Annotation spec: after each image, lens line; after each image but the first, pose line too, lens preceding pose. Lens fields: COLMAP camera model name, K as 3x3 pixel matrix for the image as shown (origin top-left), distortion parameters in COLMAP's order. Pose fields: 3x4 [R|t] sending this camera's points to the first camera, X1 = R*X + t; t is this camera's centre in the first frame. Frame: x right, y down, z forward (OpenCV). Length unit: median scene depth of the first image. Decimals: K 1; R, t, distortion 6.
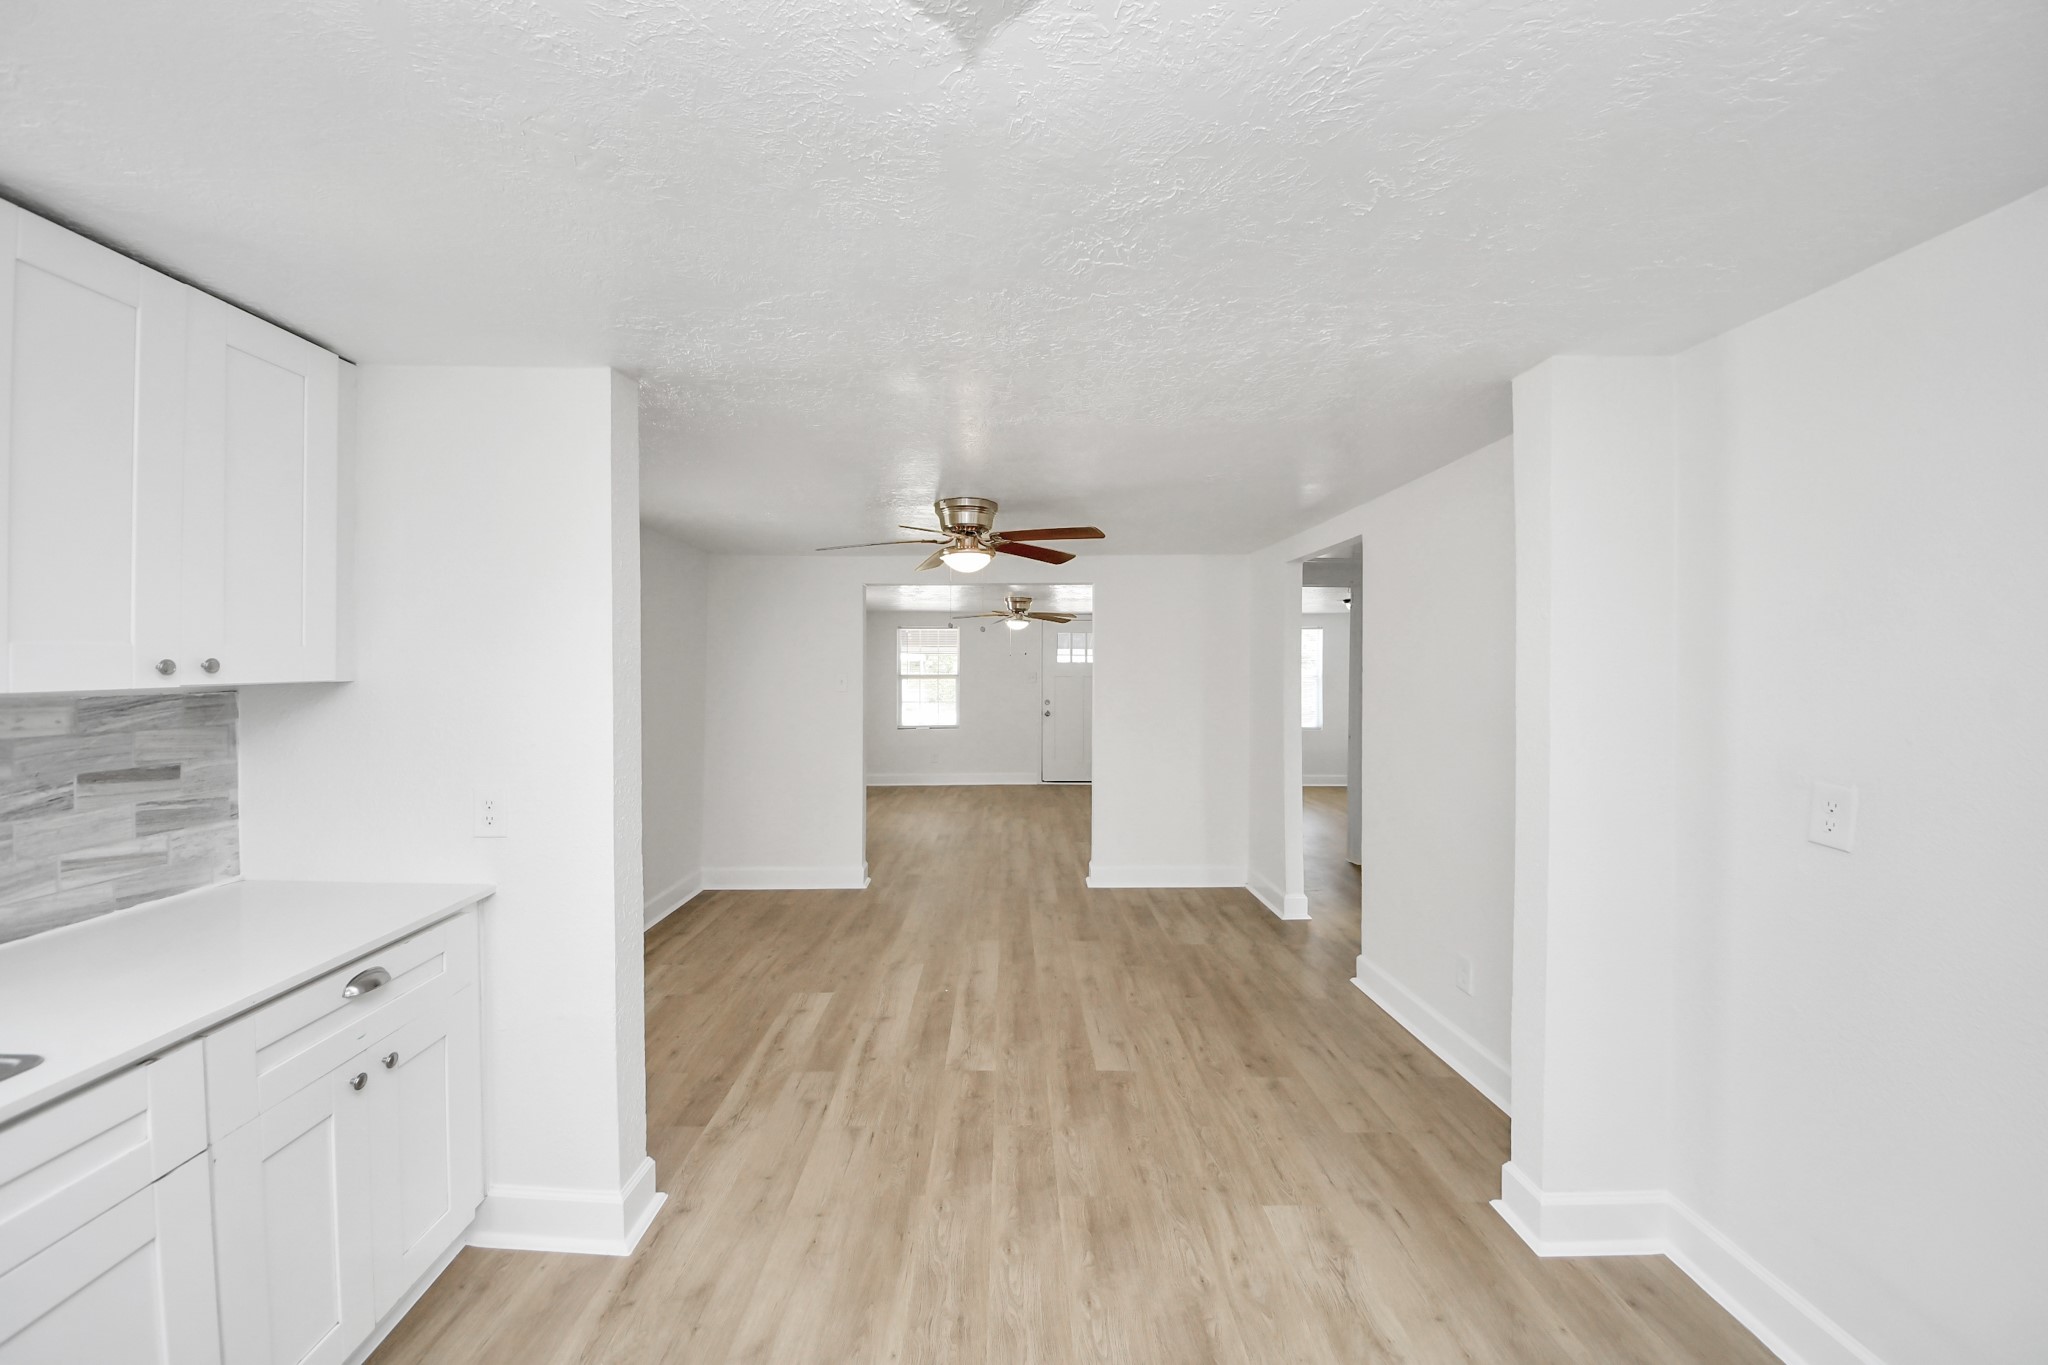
lens RADIAL K [[725.3, 0, 1017.3], [0, 725.3, 680.8], [0, 0, 1]] dist [0.043479, -0.028851]
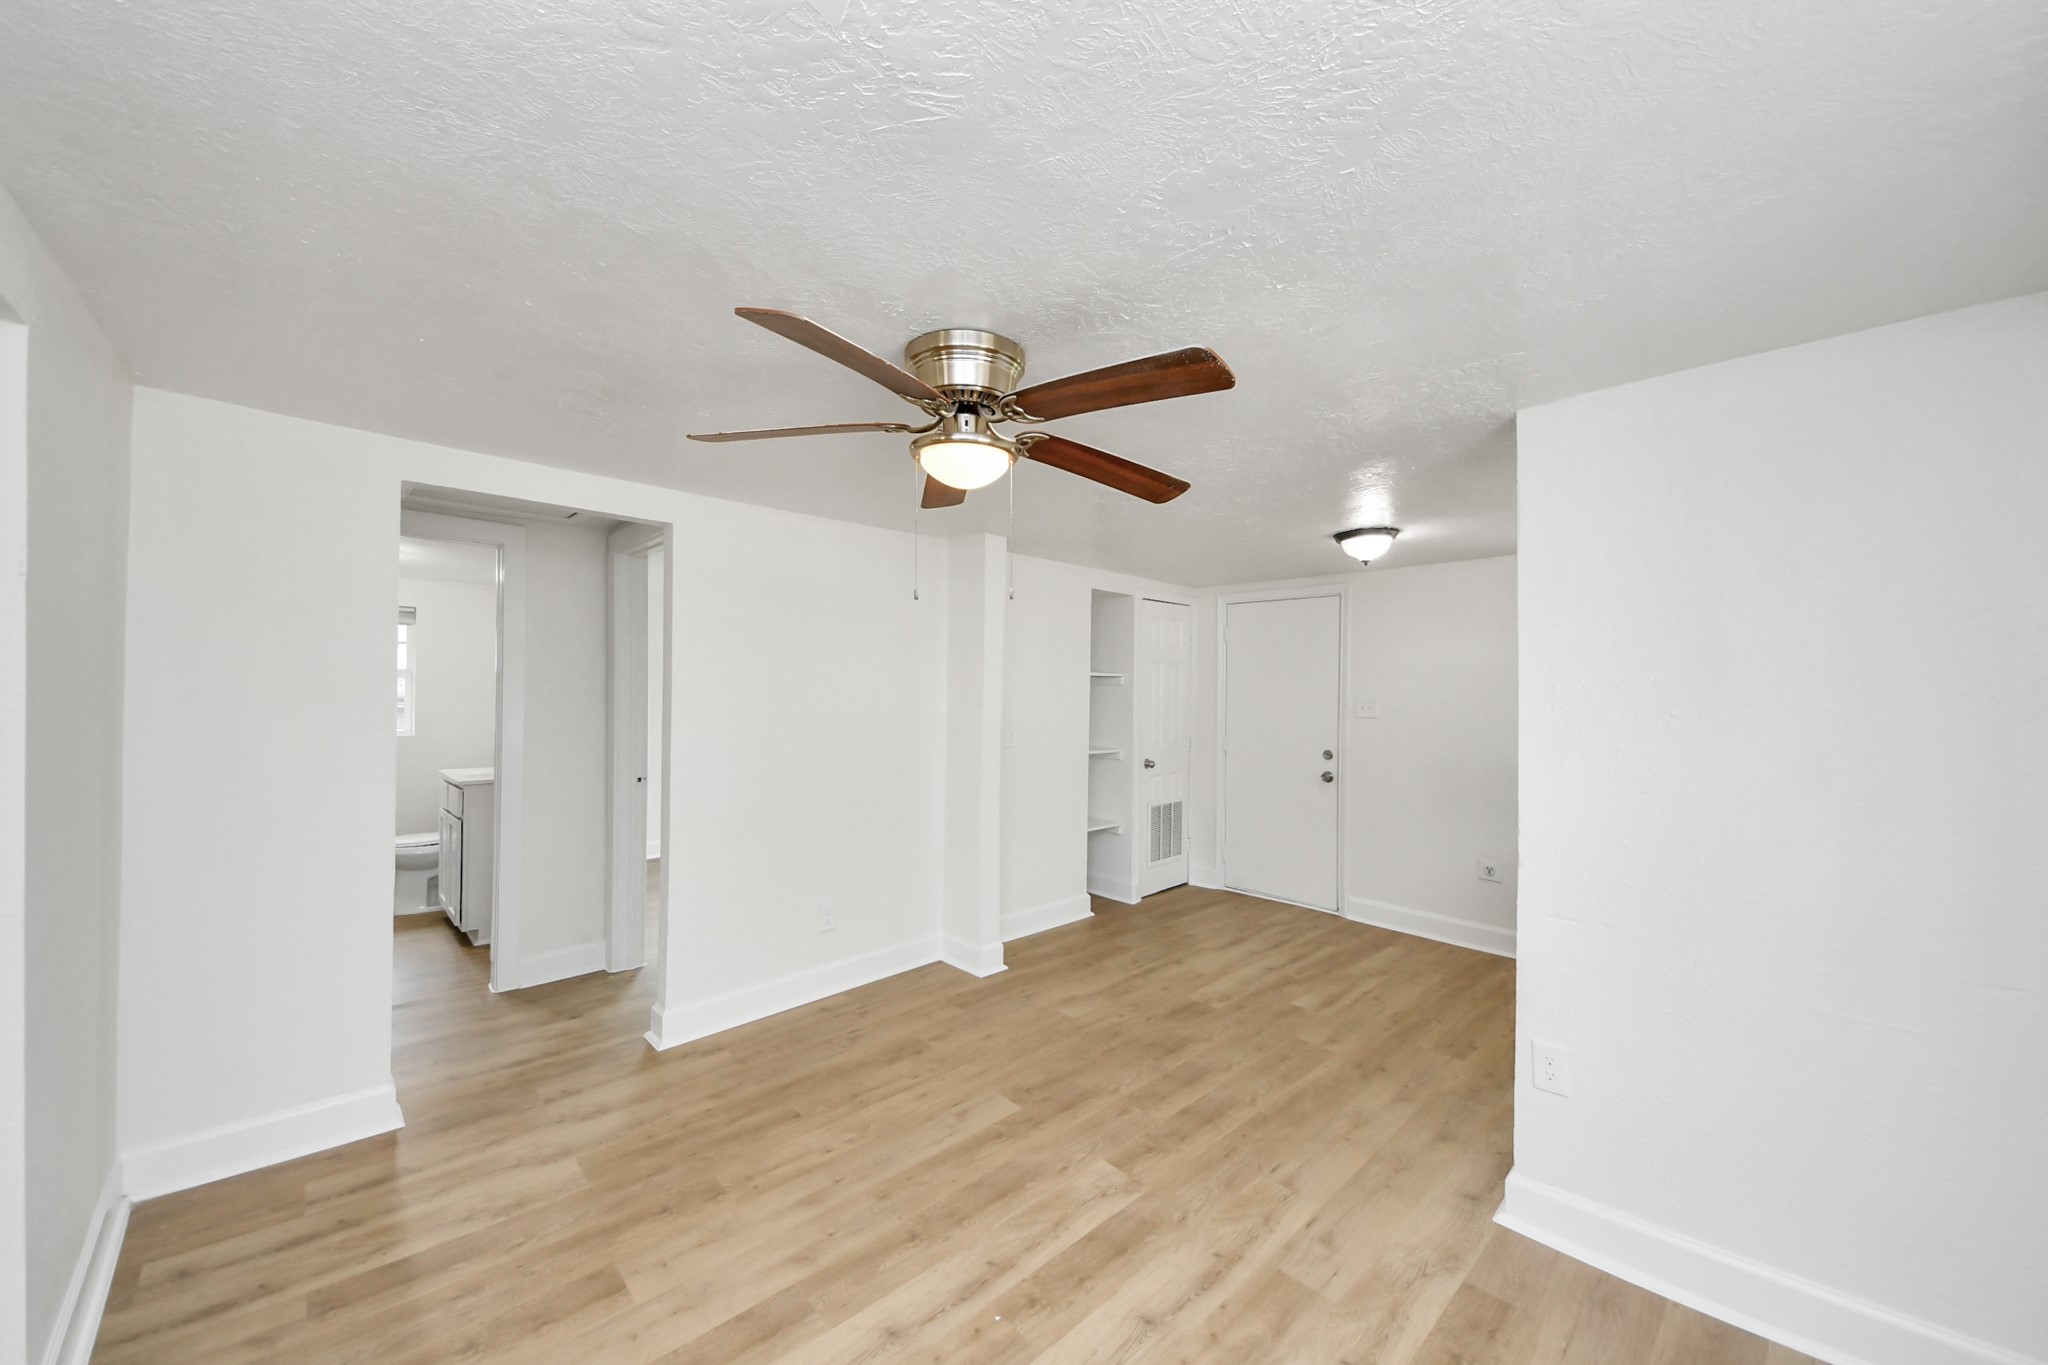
lens RADIAL K [[753.9, 0, 1020.9], [0, 753.9, 682.2], [0, 0, 1]] dist [0.033611, -0.024253]
pose [[-0.677056, 0.000695, 0.735932, -0.568063], [0.001144, 0.999999, 0.000107, -0.019362], [-0.735931, 0.000914, -0.677056, 1.536694]]
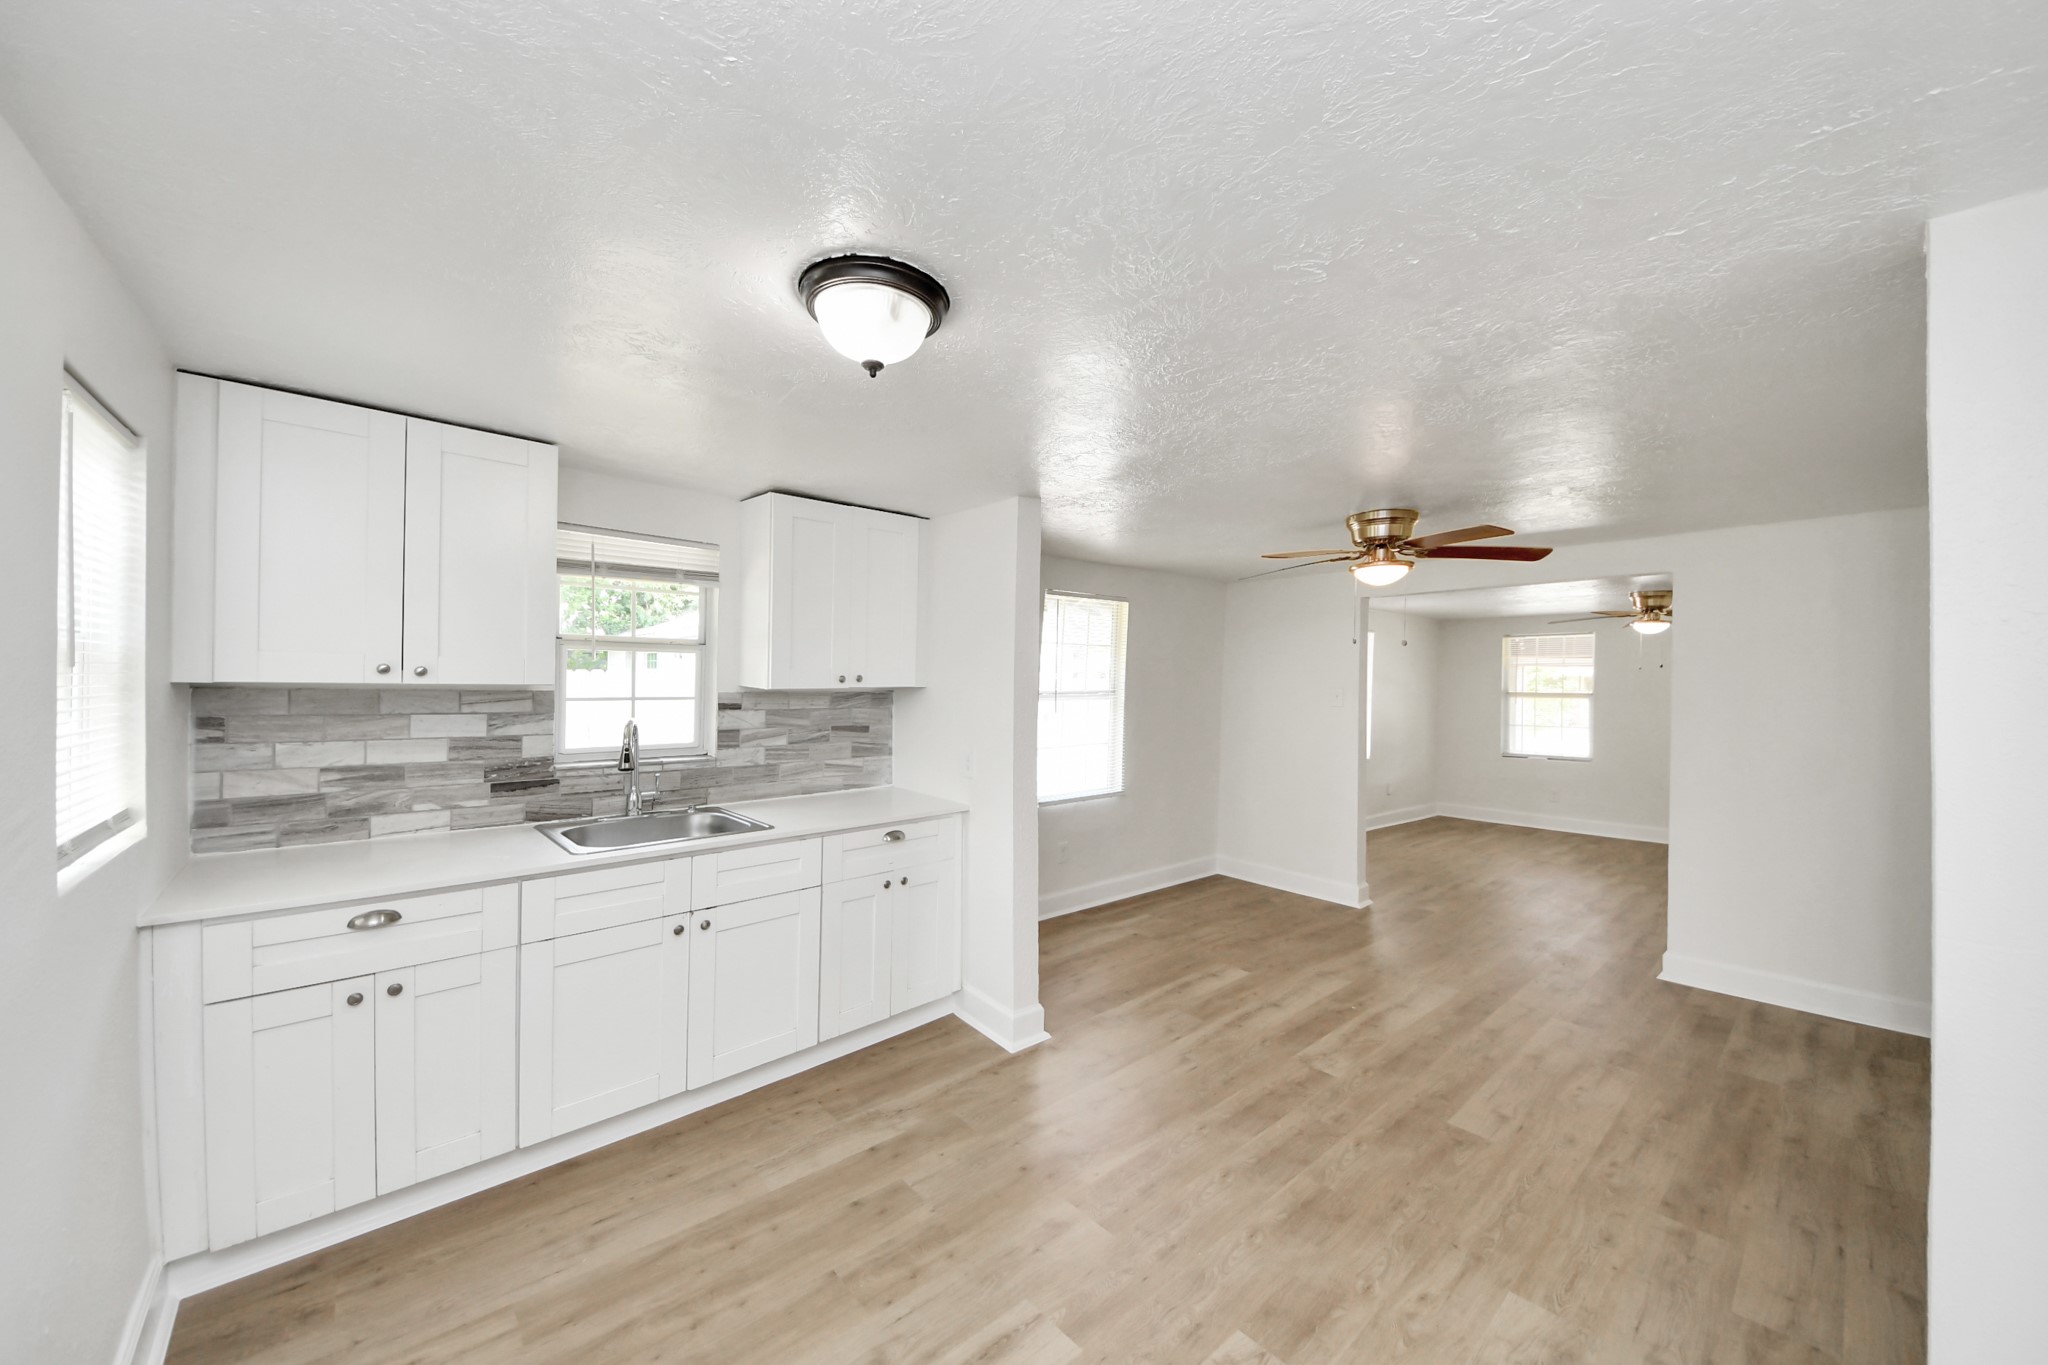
lens RADIAL K [[753.8, 0, 1002.3], [0, 753.8, 676.8], [0, 0, 1]] dist [0.033027, -0.024347]
pose [[0.639142, 0.002762, -0.769084, 0.447630], [-0.022144, 0.999645, -0.014813, 0.000314], [0.768770, 0.026498, 0.638976, -0.047920]]
